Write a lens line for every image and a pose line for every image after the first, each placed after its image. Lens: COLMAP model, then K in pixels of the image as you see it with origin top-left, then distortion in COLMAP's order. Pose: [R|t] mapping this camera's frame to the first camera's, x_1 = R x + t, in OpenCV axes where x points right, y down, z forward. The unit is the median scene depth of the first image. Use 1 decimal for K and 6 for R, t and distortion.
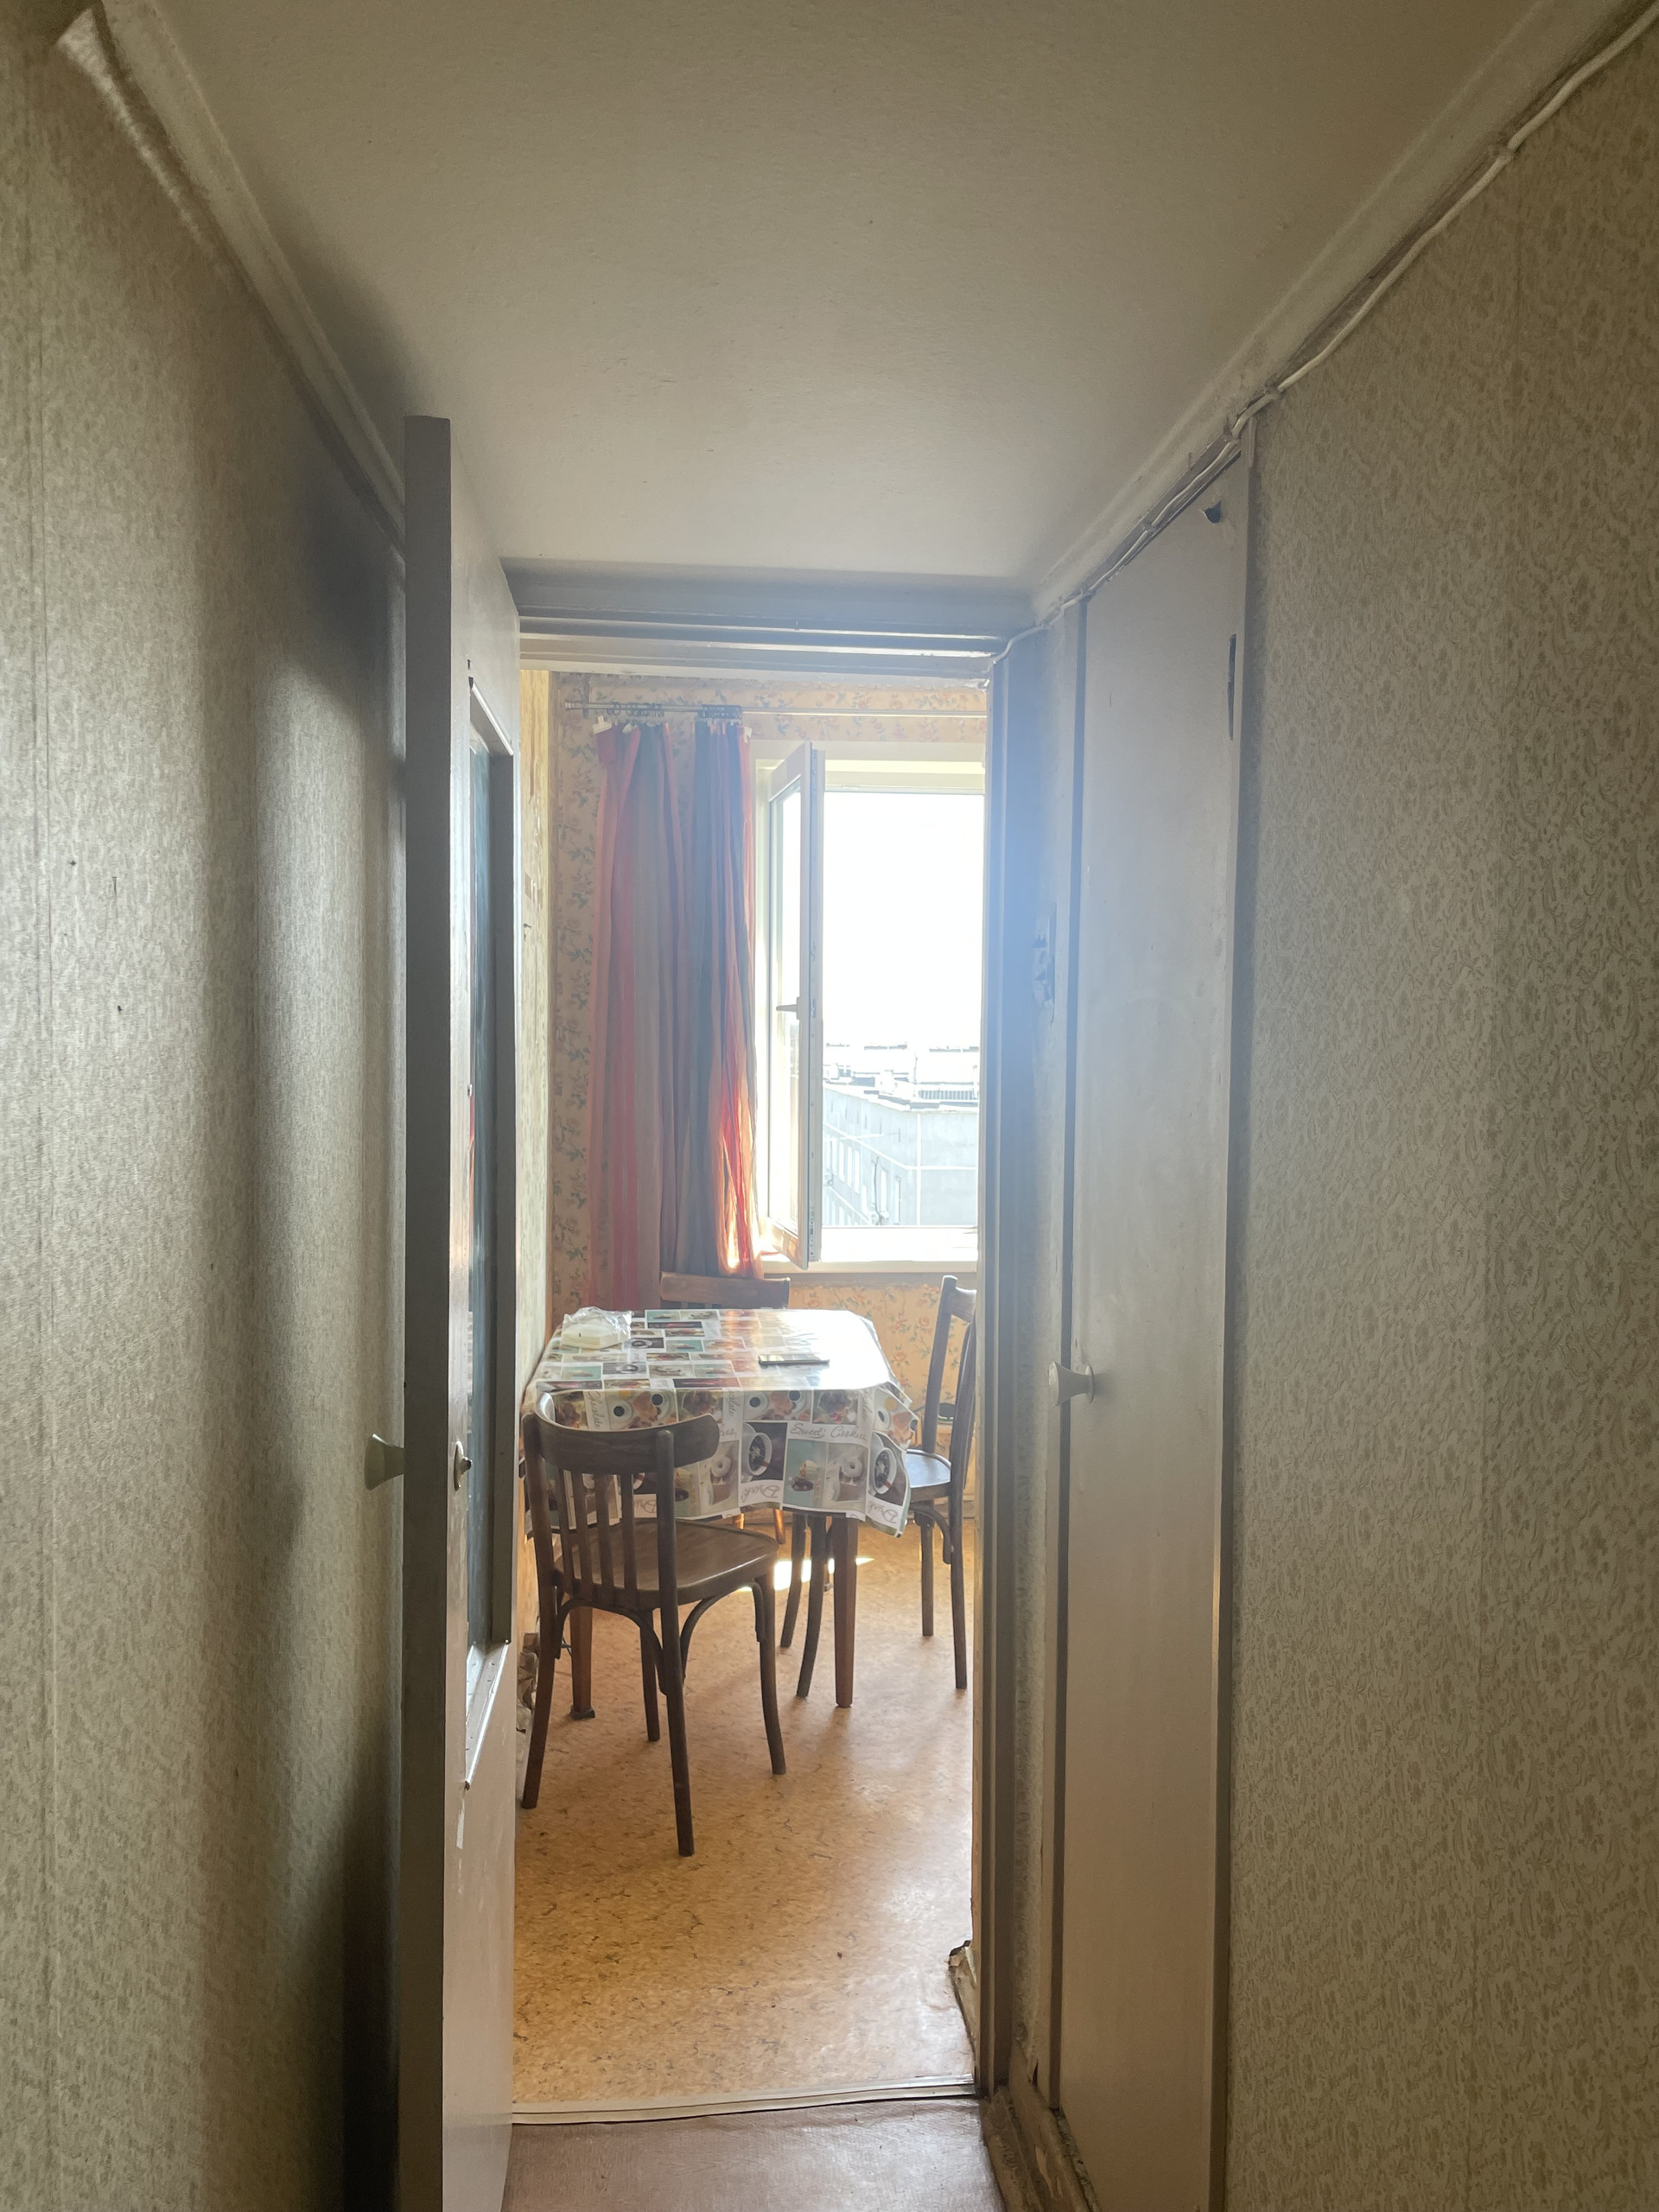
lens RADIAL K [[1677.1, 0, 814.9], [0, 1677.1, 1128.2], [0, 0, 1]] dist [0.085572, -0.111796]
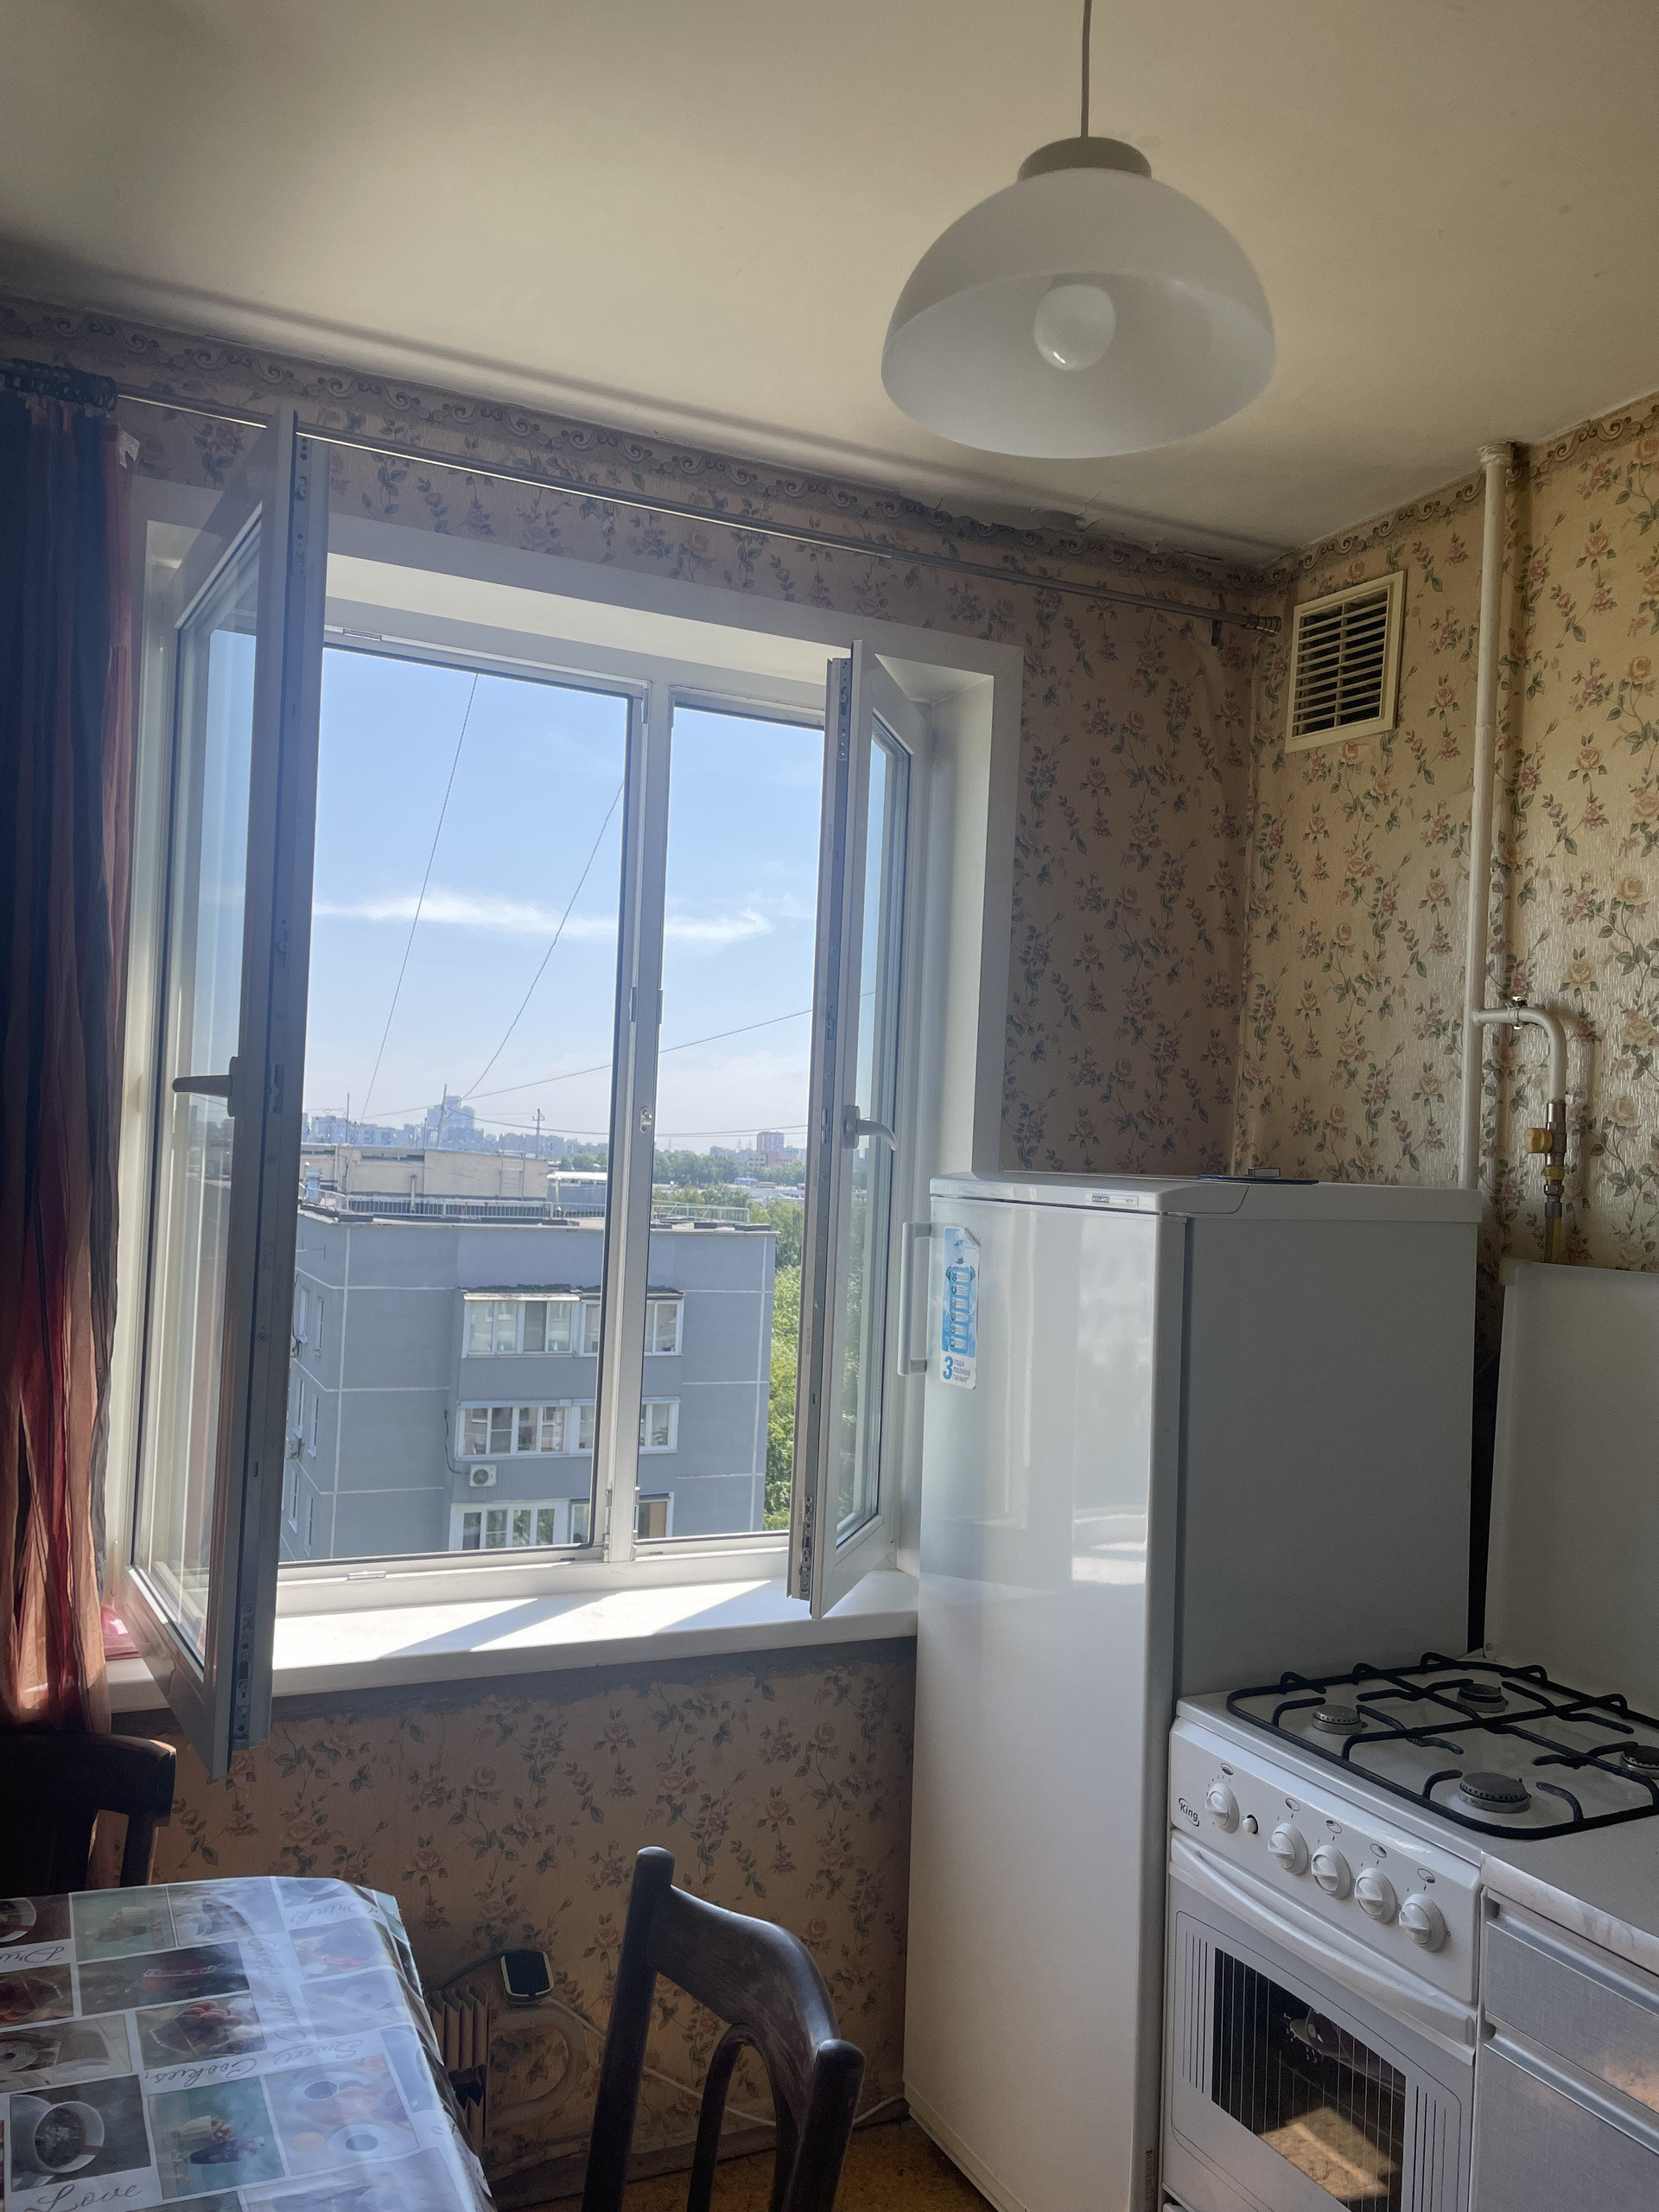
lens RADIAL K [[1677.1, 0, 814.9], [0, 1677.1, 1128.2], [0, 0, 1]] dist [0.085572, -0.111796]
pose [[0.943771, 0.040026, 0.328168, -0.010116], [-0.018339, 0.997454, -0.068915, -0.034157], [-0.330091, 0.059022, 0.942102, 0.532331]]
